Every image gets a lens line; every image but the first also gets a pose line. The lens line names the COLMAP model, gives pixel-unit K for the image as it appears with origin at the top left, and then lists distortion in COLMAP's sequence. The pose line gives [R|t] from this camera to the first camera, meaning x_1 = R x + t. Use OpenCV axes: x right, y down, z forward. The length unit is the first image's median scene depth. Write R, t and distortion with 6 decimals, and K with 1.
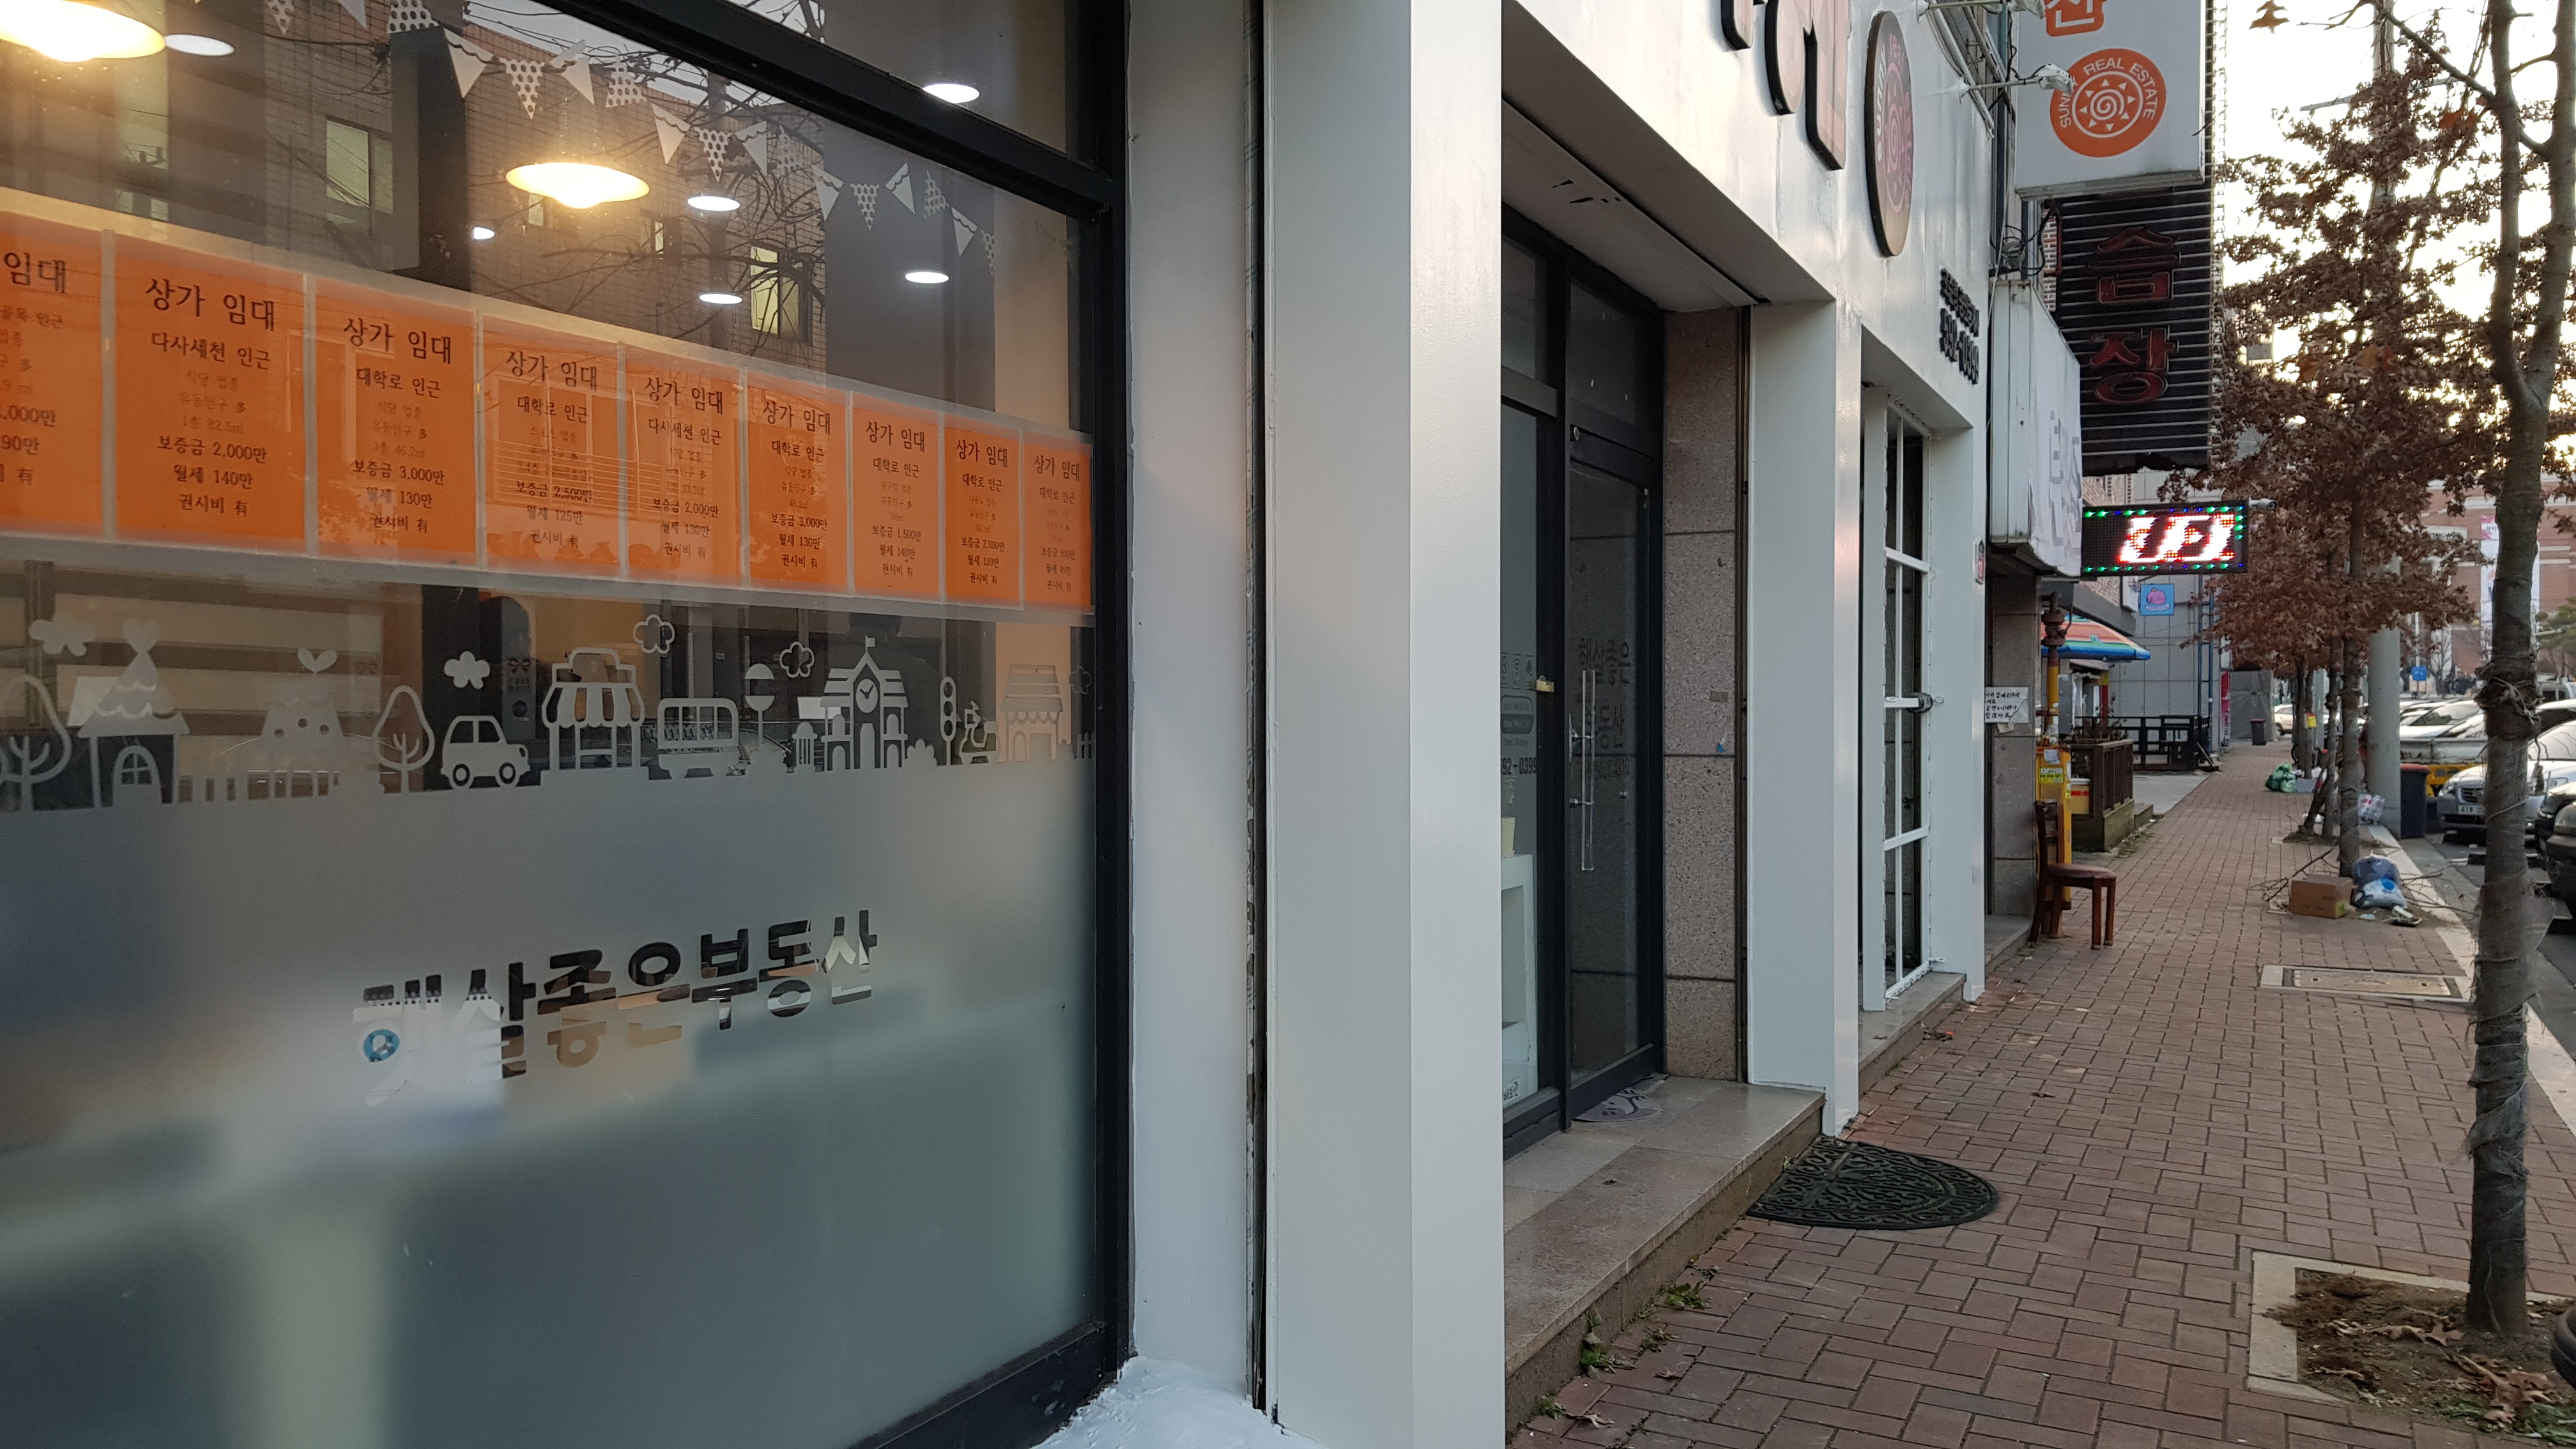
lens RADIAL K [[1981.5, 0, 1276.8], [0, 1981.5, 699.5], [0, 0, 1]] dist [0.048936, -0.070796]
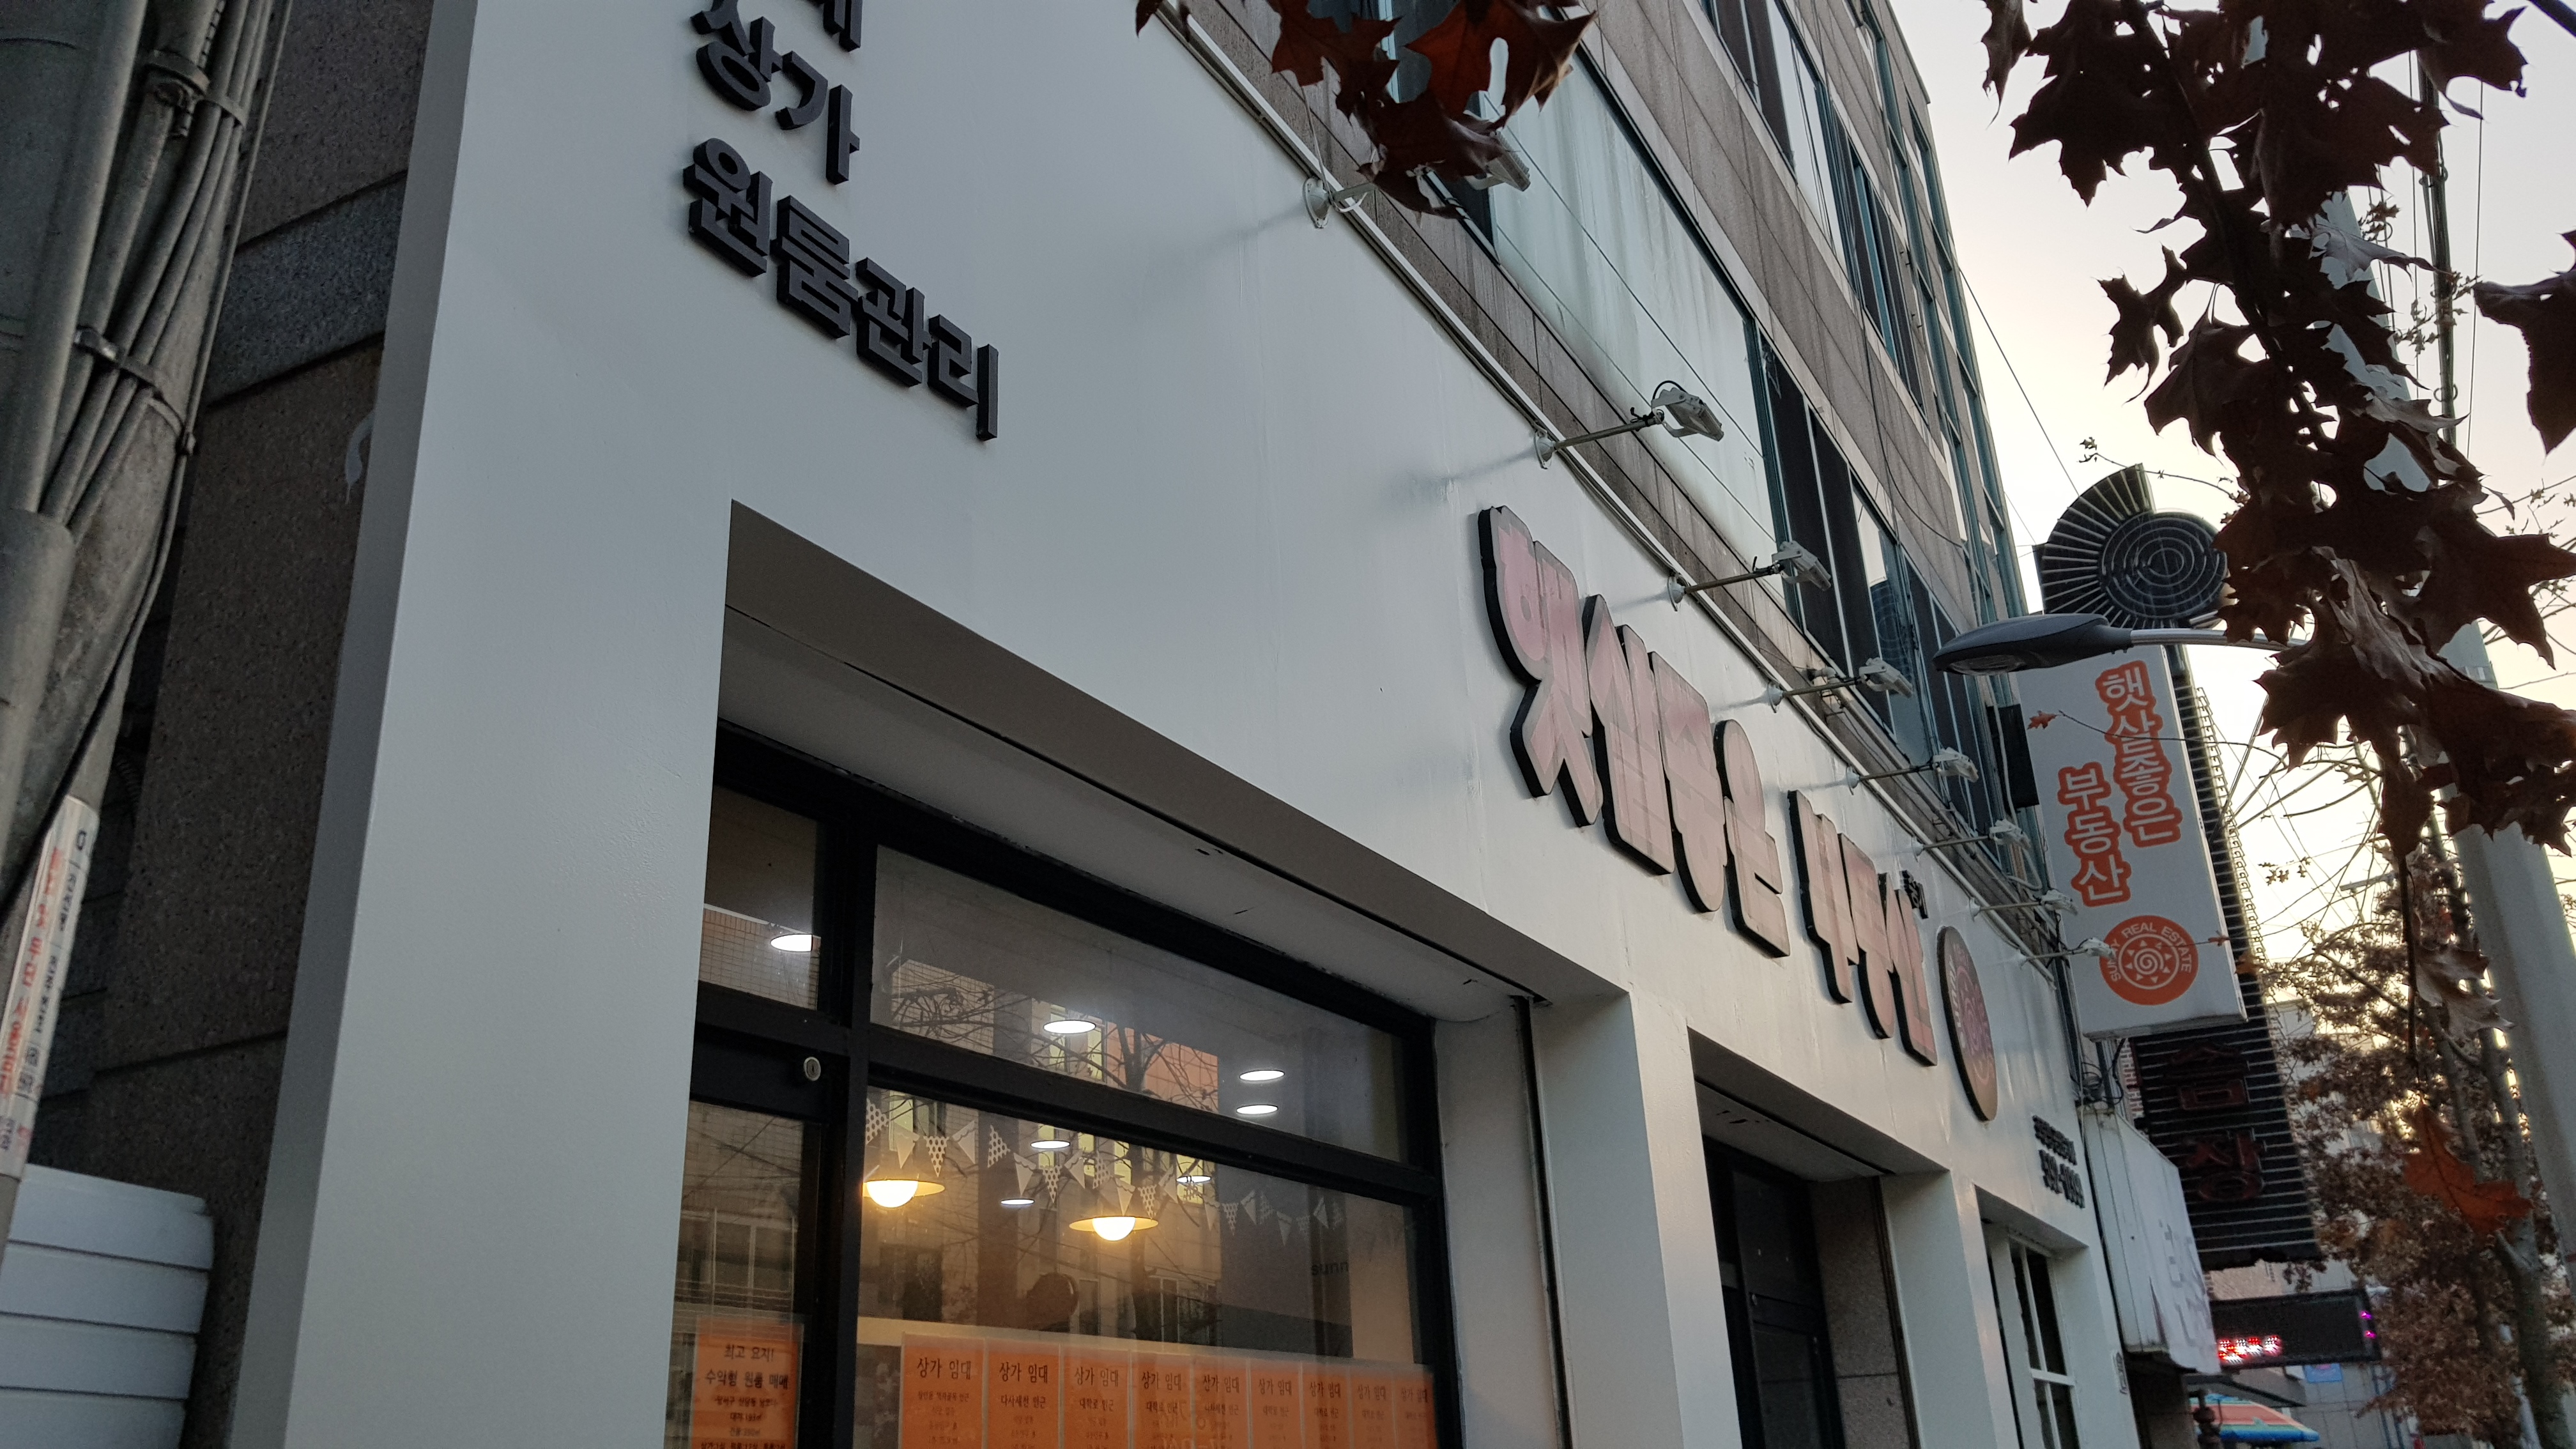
lens RADIAL K [[1981.5, 0, 1245.2], [0, 1981.5, 682.8], [0, 0, 1]] dist [0.048936, -0.070796]
pose [[0.997069, -0.060449, -0.046886, -0.052055], [0.038077, 0.923711, -0.381193, -0.019674], [0.066352, 0.378291, 0.923306, -0.189297]]
